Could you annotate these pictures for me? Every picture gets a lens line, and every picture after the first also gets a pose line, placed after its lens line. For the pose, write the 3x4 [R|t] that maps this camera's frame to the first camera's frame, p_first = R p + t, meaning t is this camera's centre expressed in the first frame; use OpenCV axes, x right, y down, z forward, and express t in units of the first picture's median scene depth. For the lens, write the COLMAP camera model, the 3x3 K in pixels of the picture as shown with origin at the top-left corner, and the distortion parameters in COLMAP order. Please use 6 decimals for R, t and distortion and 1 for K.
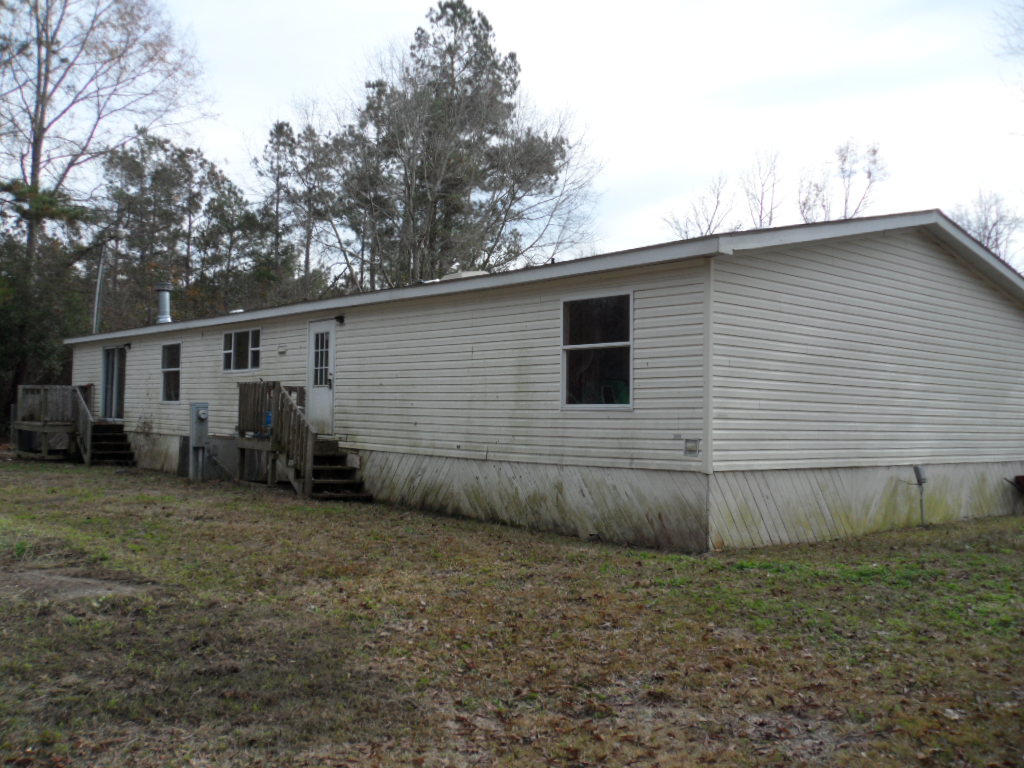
lens RADIAL K [[964.7, 0, 512.0], [0, 964.7, 384.0], [0, 0, 1]] dist [-0.016846, 0.011262]
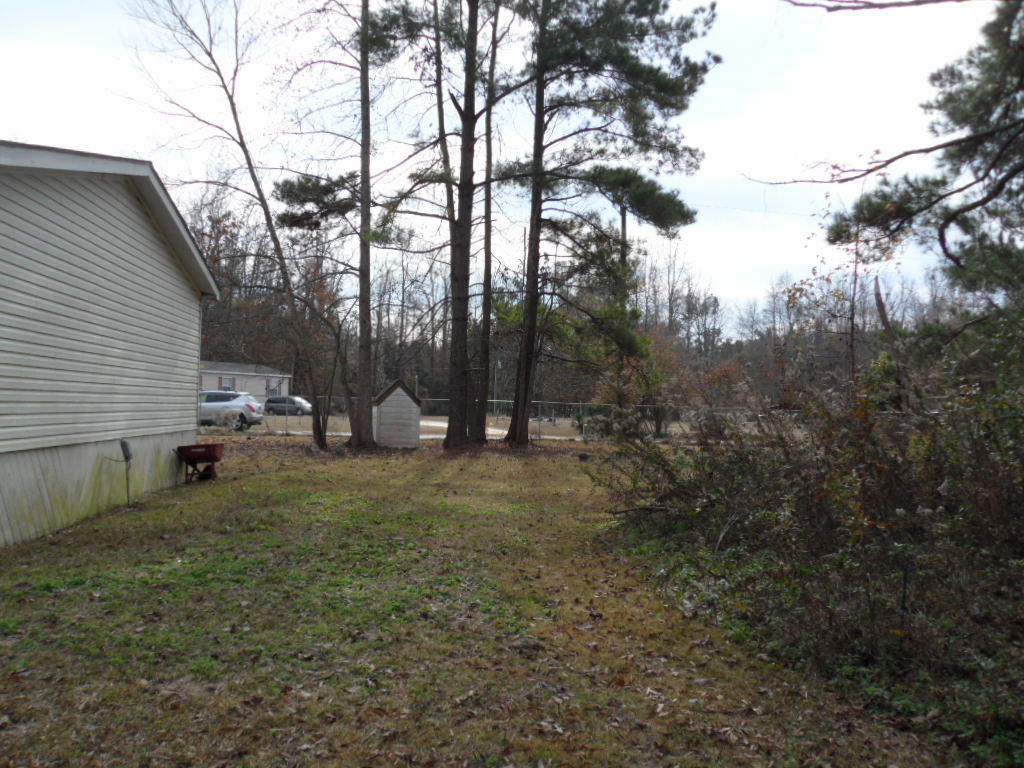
lens RADIAL K [[964.7, 0, 512.0], [0, 964.7, 384.0], [0, 0, 1]] dist [-0.016846, 0.011262]
pose [[0.571661, 0.002263, 0.820487, -0.115932], [-0.025876, 0.999548, 0.015273, 0.008519], [-0.820082, -0.029962, 0.571461, 0.180596]]
